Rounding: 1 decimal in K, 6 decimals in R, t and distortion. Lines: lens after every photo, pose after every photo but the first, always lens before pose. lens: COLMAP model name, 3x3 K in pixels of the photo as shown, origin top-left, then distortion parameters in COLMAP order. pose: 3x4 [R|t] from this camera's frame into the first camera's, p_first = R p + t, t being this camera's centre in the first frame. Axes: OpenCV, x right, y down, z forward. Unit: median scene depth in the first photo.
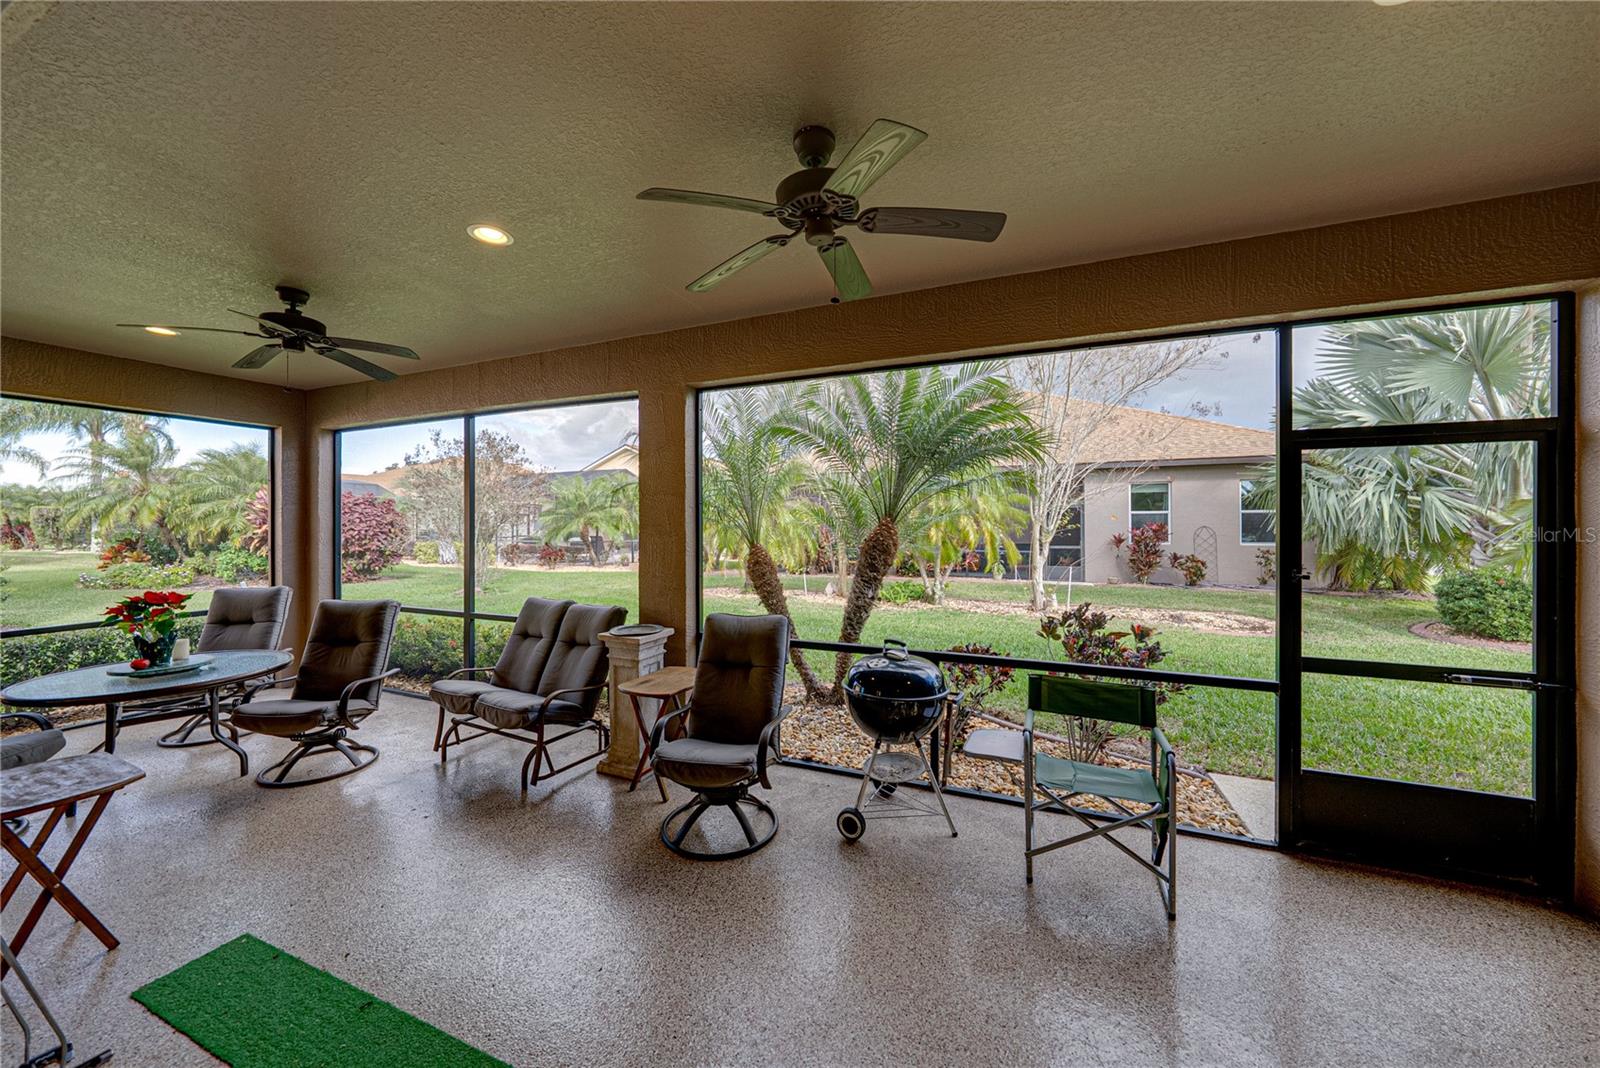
lens RADIAL K [[562.6, 0, 804.2], [0, 562.6, 516.8], [0, 0, 1]] dist [-0.002479, -0.000023]
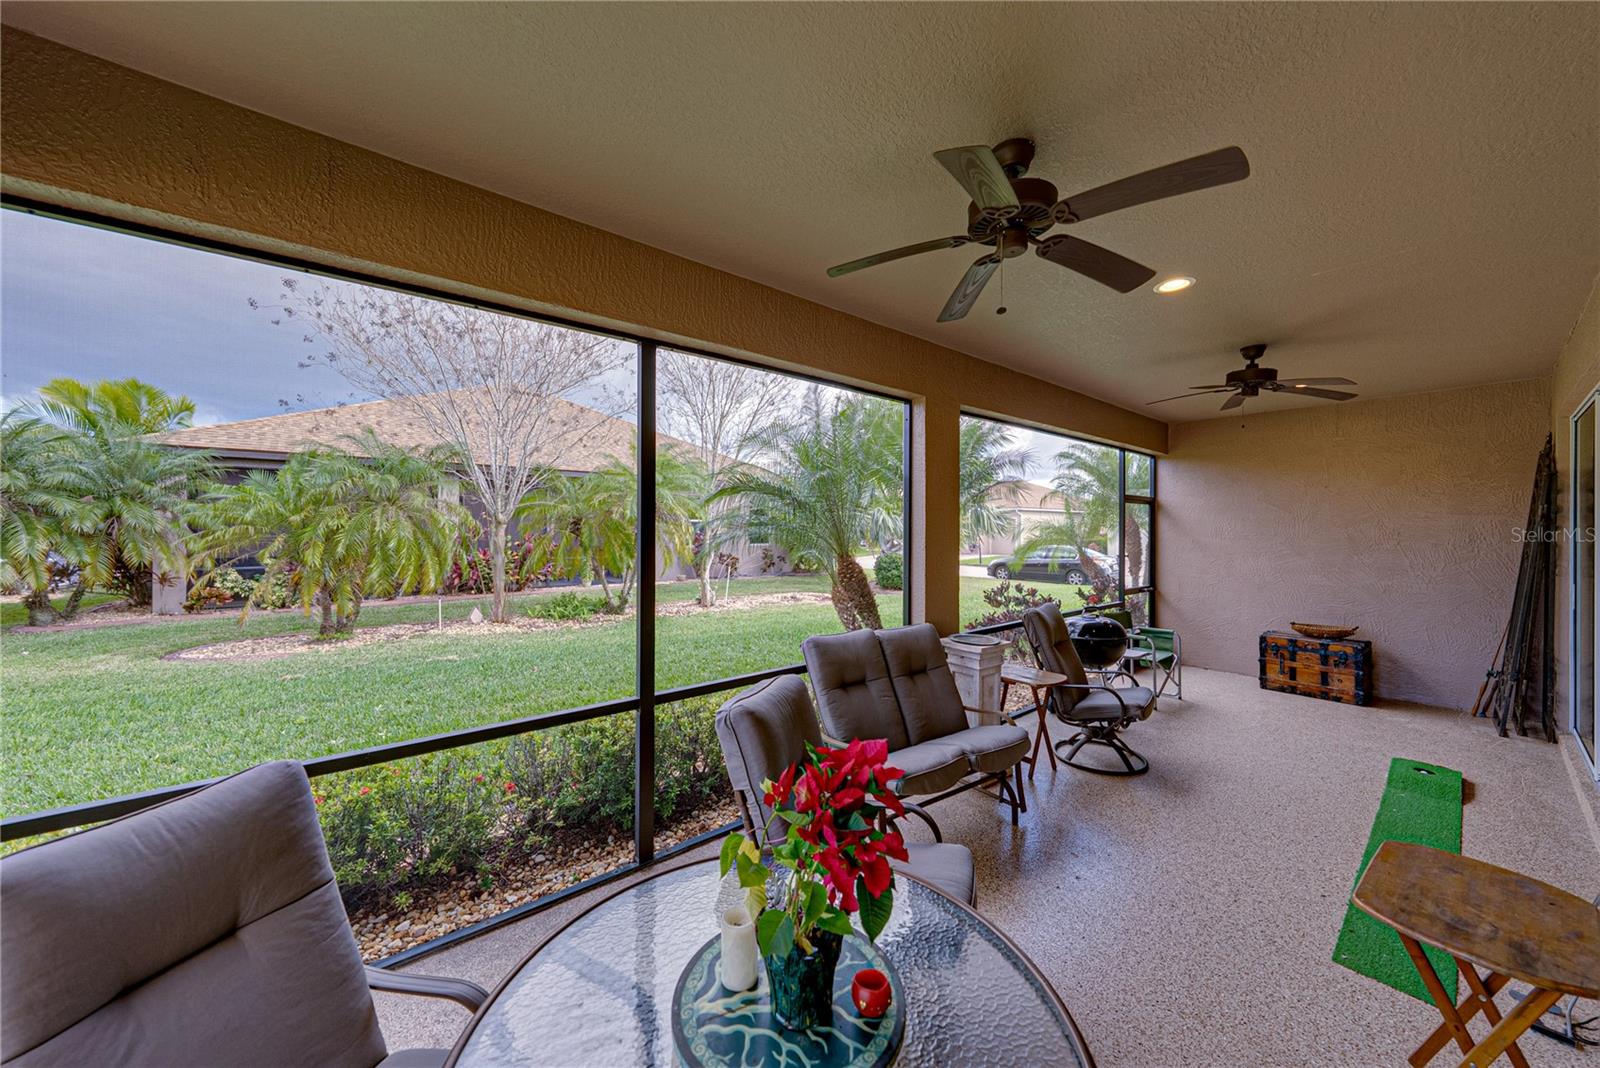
lens RADIAL K [[555.4, 0, 806.7], [0, 555.4, 523.5], [0, 0, 1]] dist [-0.000396, -0.000048]
pose [[0.460806, 0.010915, 0.887434, -0.996405], [-0.015054, 0.999877, -0.004480, -0.001138], [-0.887373, -0.011295, 0.460913, 0.600168]]
